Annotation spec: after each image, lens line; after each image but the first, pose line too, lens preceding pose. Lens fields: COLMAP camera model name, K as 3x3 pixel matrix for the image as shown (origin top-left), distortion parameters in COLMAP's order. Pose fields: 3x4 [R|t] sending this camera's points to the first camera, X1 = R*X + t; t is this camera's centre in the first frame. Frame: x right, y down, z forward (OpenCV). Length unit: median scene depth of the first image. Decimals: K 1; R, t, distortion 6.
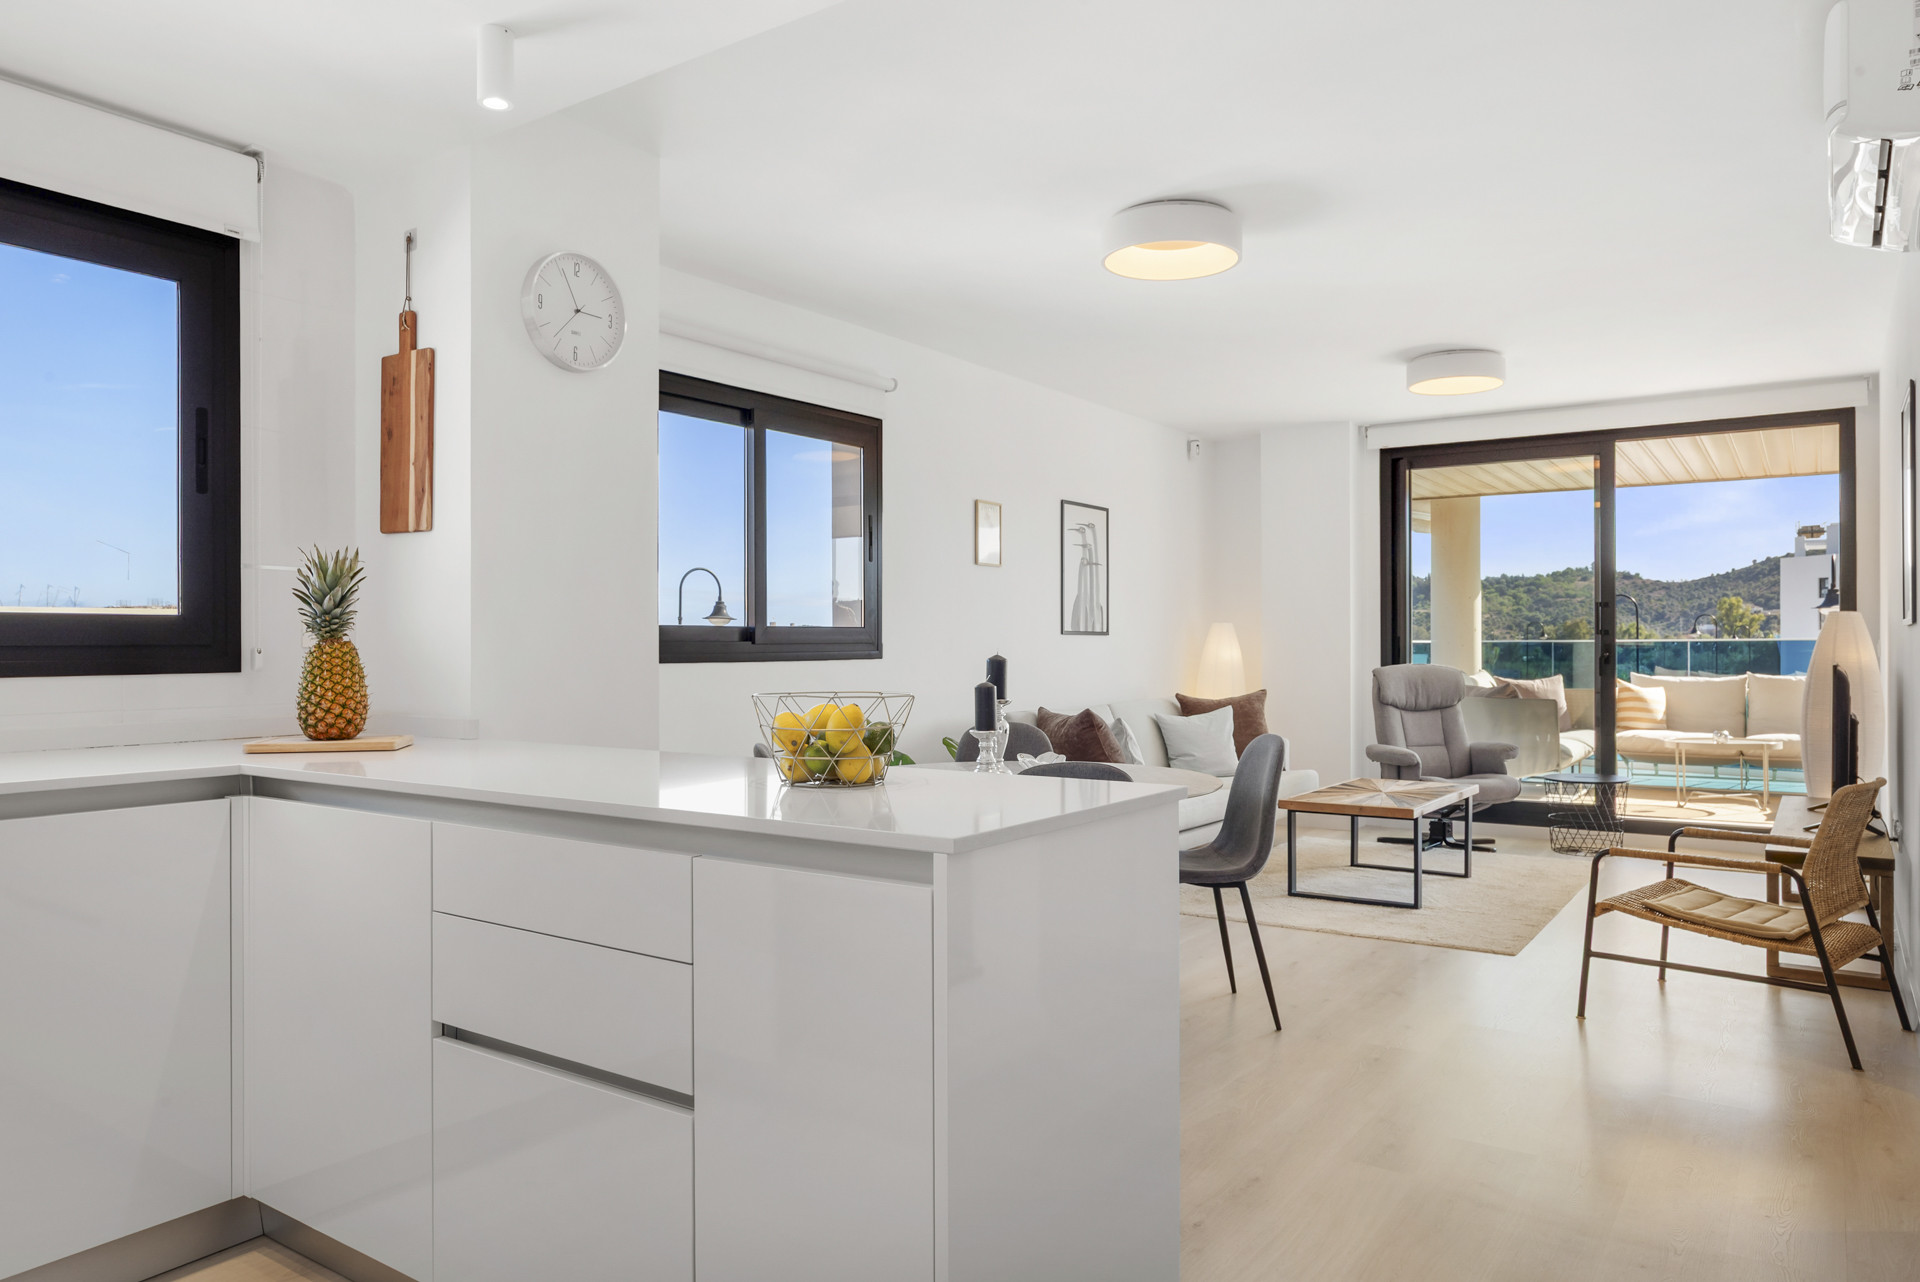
lens RADIAL K [[1359.9, 0, 953.5], [0, 1359.9, 640.8], [0, 0, 1]] dist [0.009092, -0.000997]
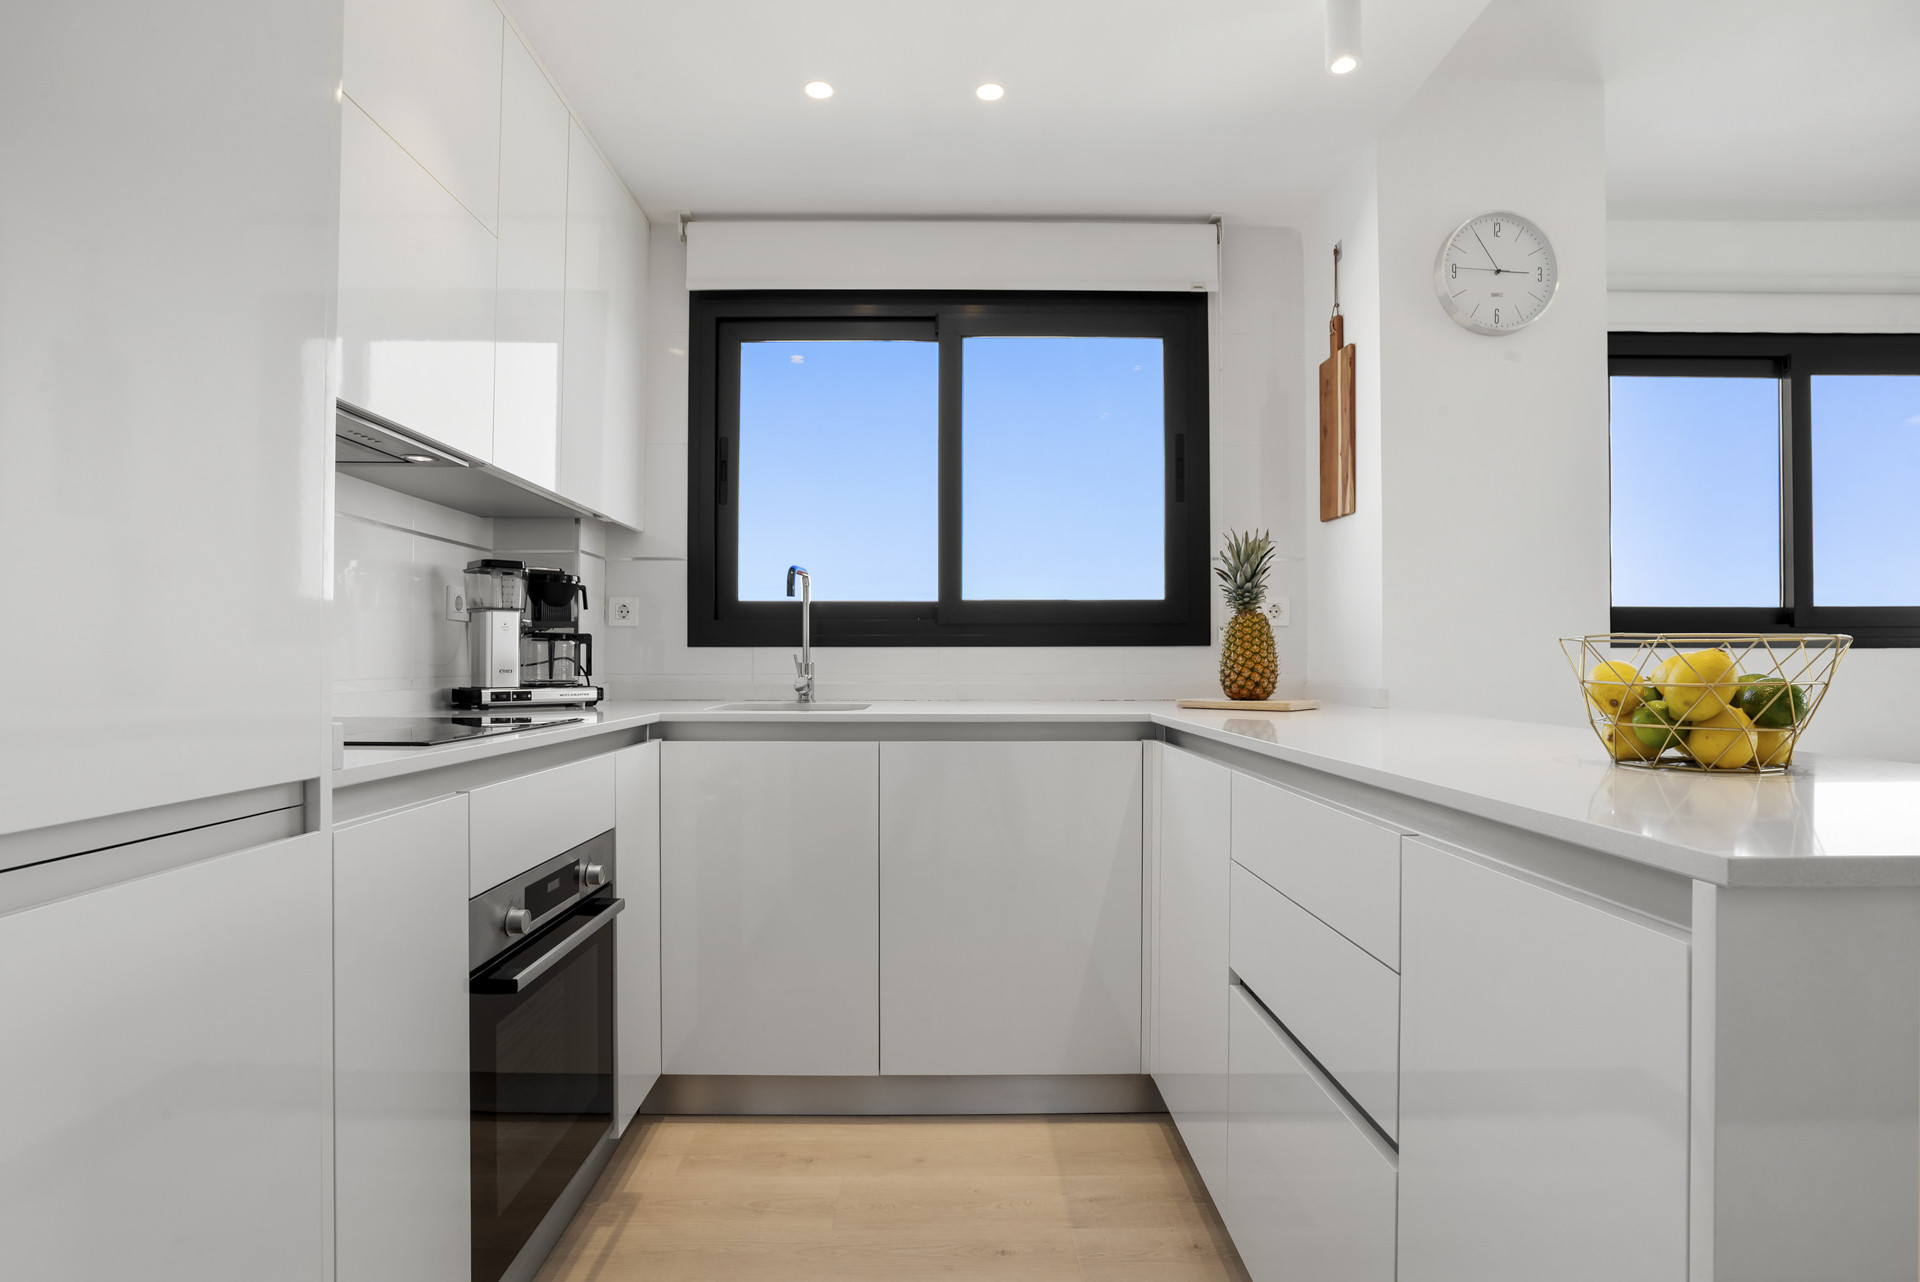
lens RADIAL K [[1007.6, 0, 955.5], [0, 1007.6, 649.4], [0, 0, 1]] dist [-0.020658, 0.003637]
pose [[0.584100, -0.006145, -0.811658, 0.082967], [-0.006950, 0.999897, -0.012571, 0.042873], [0.811652, 0.012984, 0.583997, 0.313719]]
